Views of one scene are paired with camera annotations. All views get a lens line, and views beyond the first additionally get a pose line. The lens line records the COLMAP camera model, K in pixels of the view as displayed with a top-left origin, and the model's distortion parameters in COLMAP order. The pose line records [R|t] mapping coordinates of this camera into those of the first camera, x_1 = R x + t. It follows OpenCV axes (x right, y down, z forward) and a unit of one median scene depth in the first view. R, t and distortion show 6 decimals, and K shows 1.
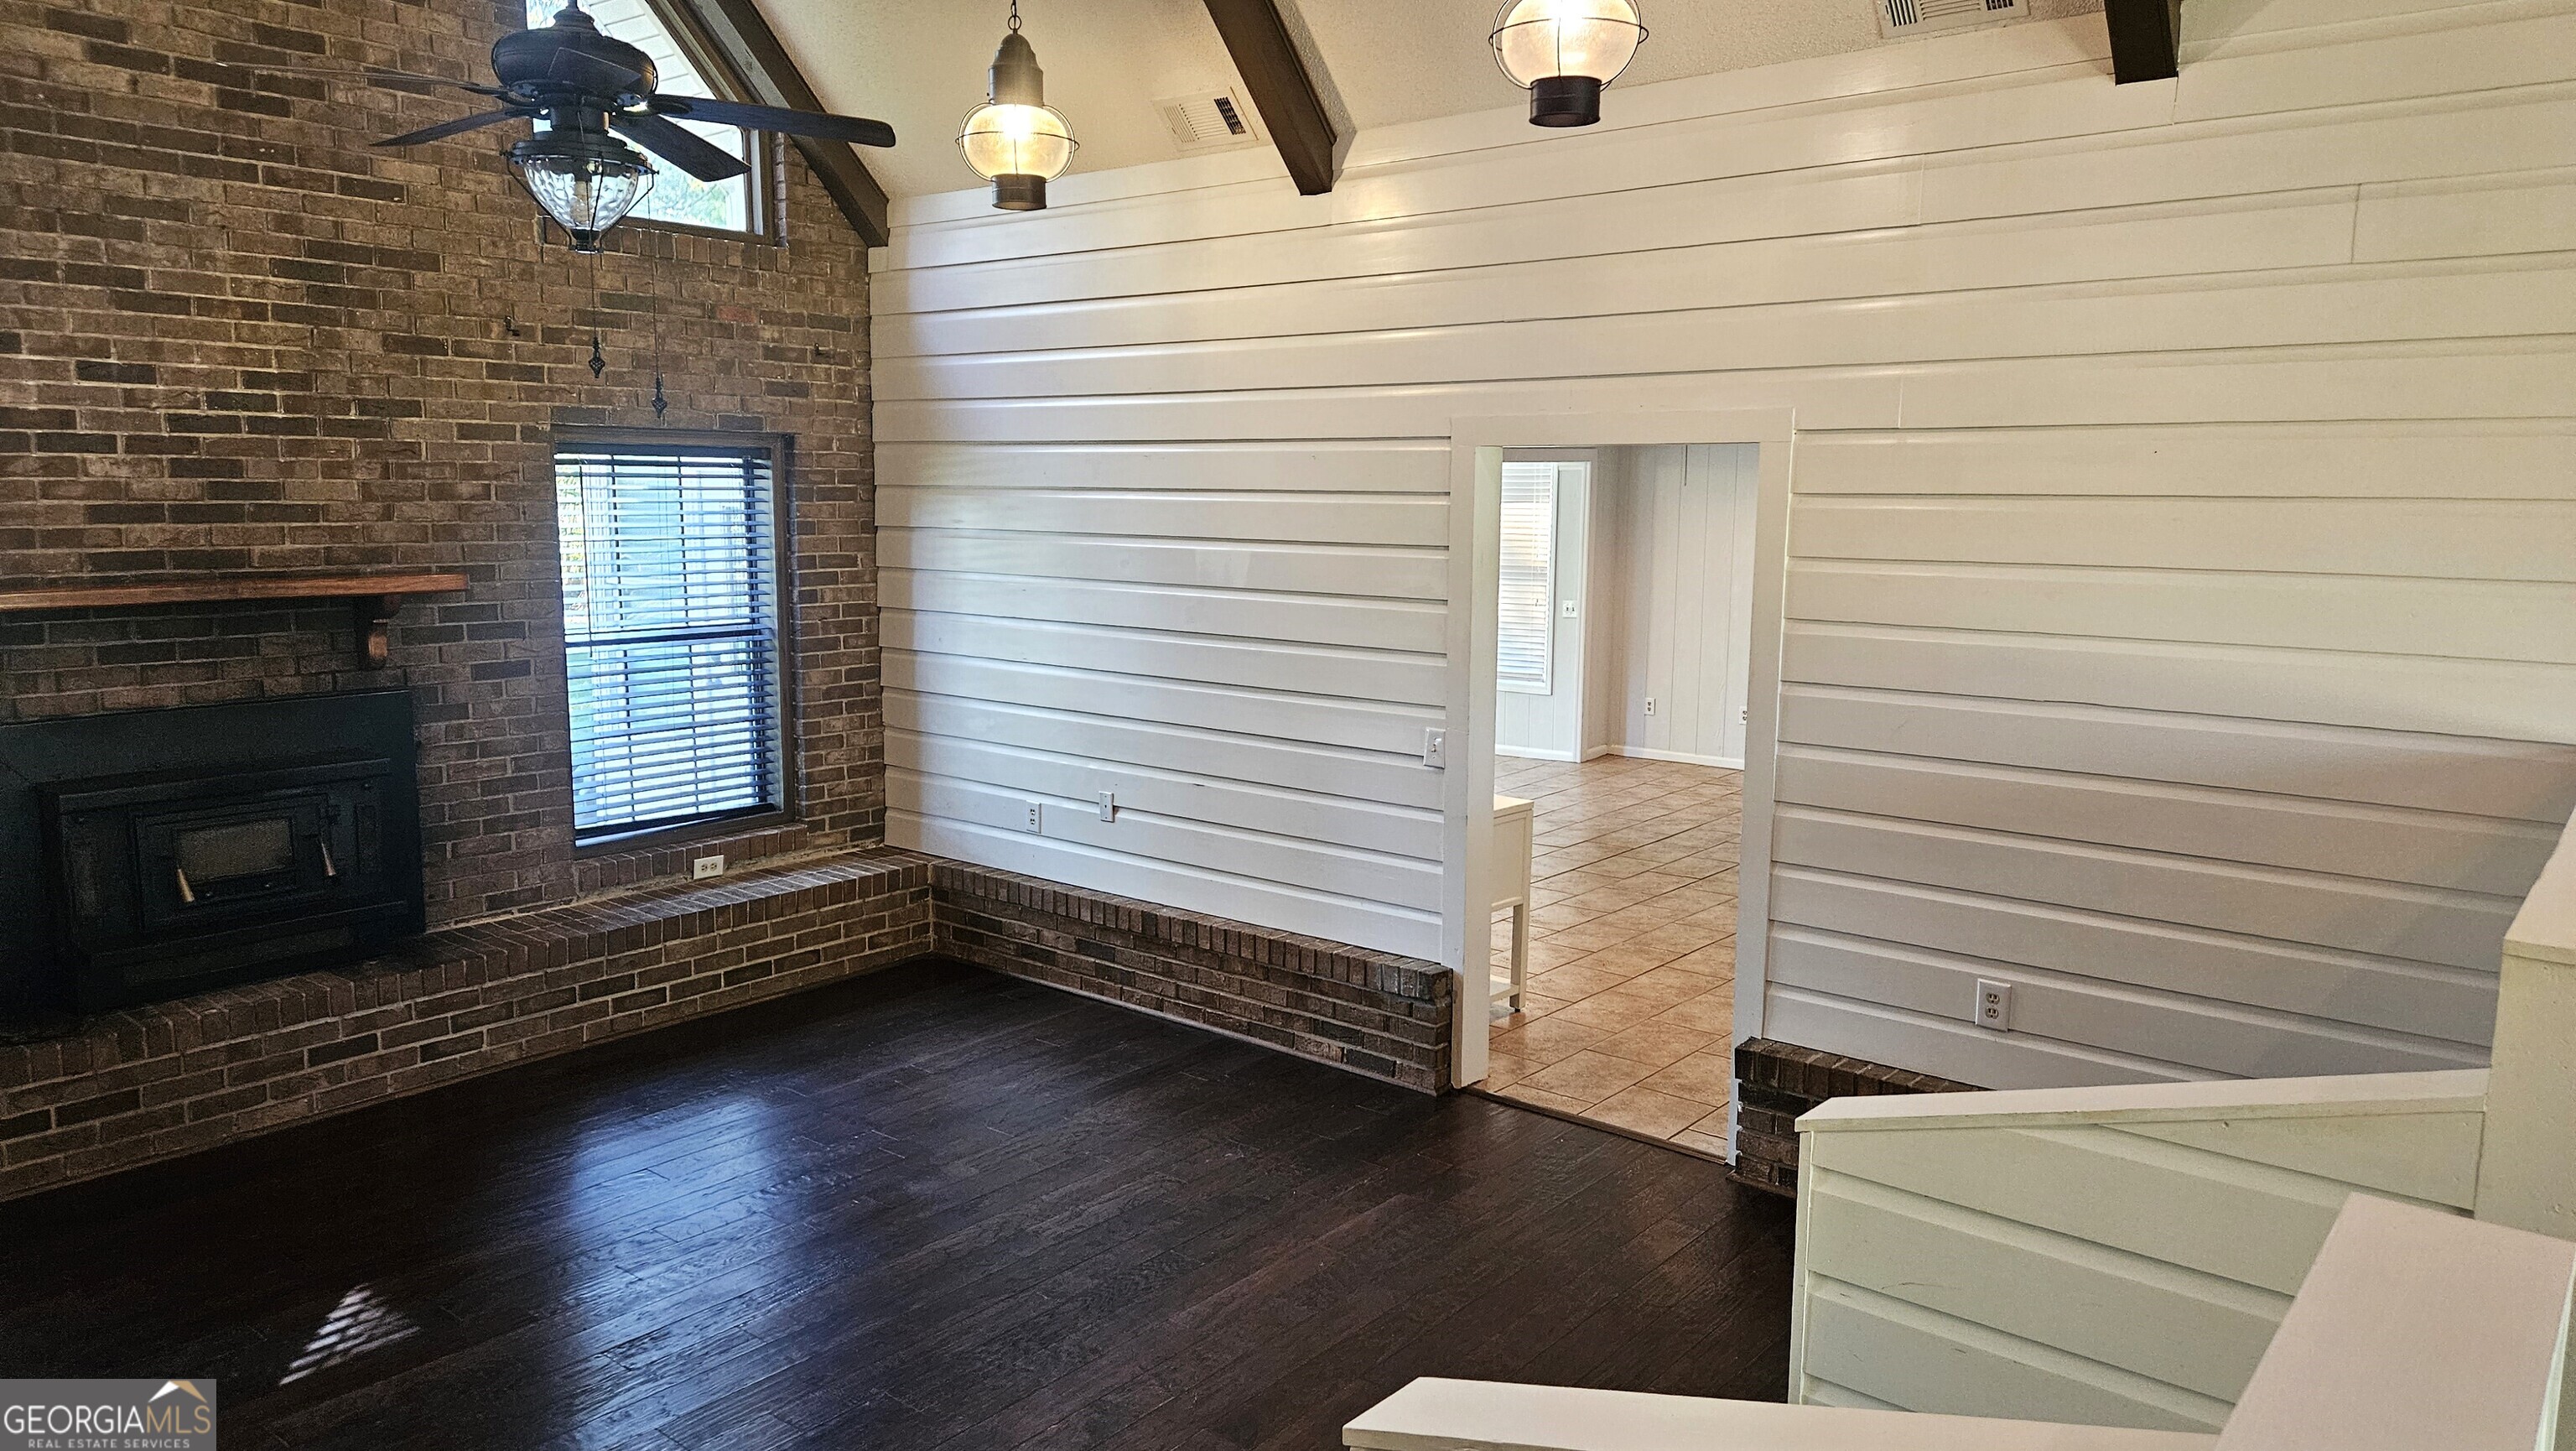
lens RADIAL K [[1717.5, 0, 1286.2], [0, 1717.5, 737.6], [0, 0, 1]] dist [0.111035, -0.086090]
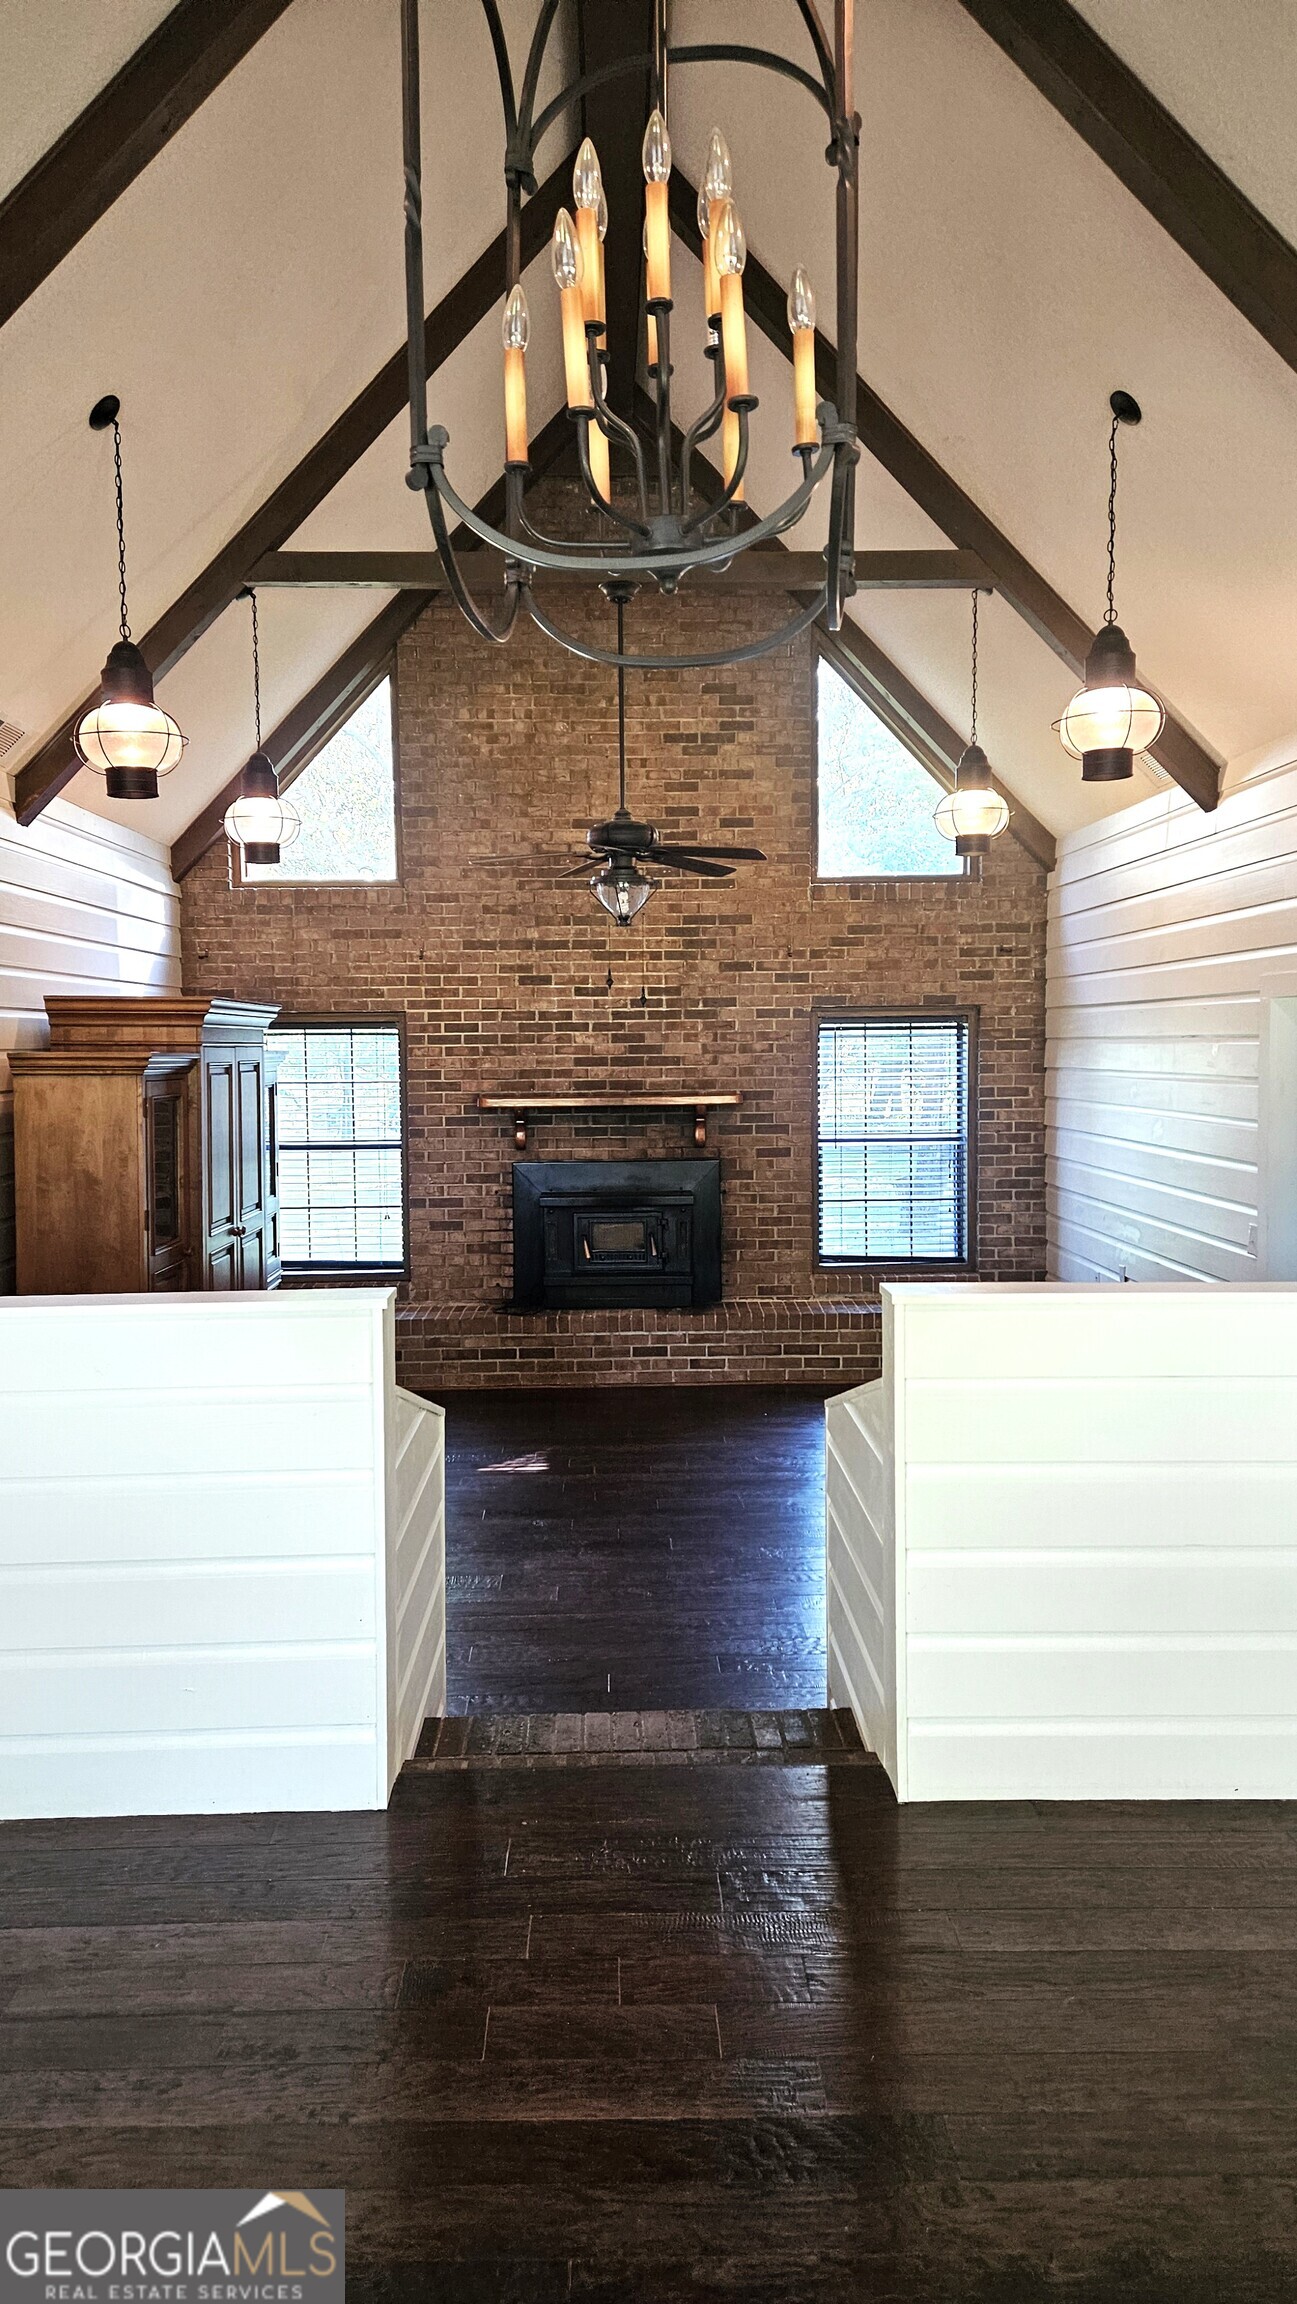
lens RADIAL K [[1536.0, 0, 648.5], [0, 1536.0, 1152.0], [0, 0, 1]] dist [0.111035, -0.086090]
pose [[0.654098, 0.041583, -0.755266, 0.603713], [-0.097372, 0.994809, -0.029557, 0.016742], [0.750116, 0.092875, 0.654752, -0.061370]]
